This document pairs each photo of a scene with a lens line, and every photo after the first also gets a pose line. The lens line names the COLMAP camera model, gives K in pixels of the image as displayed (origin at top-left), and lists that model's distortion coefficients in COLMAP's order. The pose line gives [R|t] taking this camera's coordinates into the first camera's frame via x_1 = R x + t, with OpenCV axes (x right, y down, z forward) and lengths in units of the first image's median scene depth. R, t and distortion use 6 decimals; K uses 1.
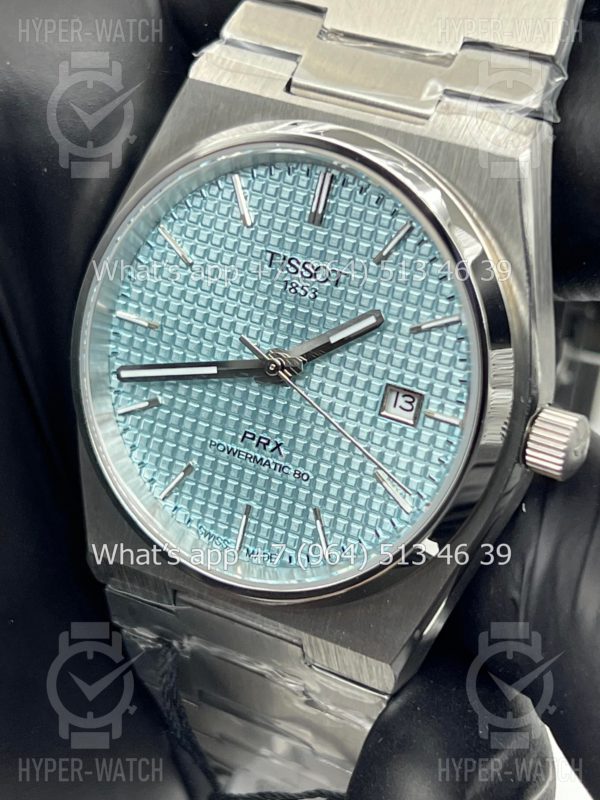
lens RADIAL K [[1807.2, 0, 298.3], [0, 1807.2, 459.0], [0, 0, 1]] dist [0.149572, -0.273526]
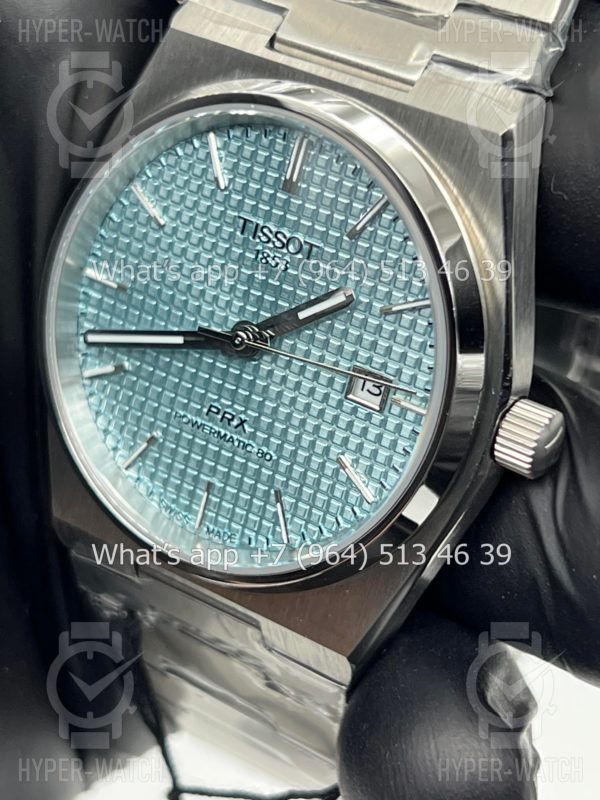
lens RADIAL K [[1807.2, 0, 298.3], [0, 1807.2, 459.0], [0, 0, 1]] dist [0.149572, -0.273526]
pose [[0.996713, 0.054550, -0.059898, 0.077138], [-0.051181, 0.997095, 0.056414, -0.043771], [0.062802, -0.053163, 0.996609, 0.049731]]
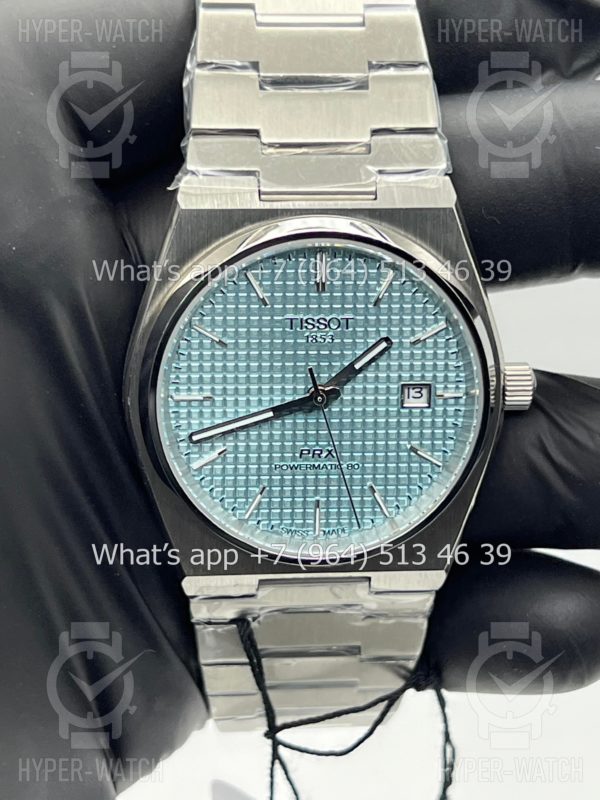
lens RADIAL K [[1807.2, 0, 298.3], [0, 1807.2, 459.0], [0, 0, 1]] dist [0.149572, -0.273526]
pose [[0.827572, -0.344090, 0.443538, -0.641708], [0.290309, 0.938589, 0.186473, -0.265204], [-0.480463, -0.025557, 0.876642, -0.182828]]
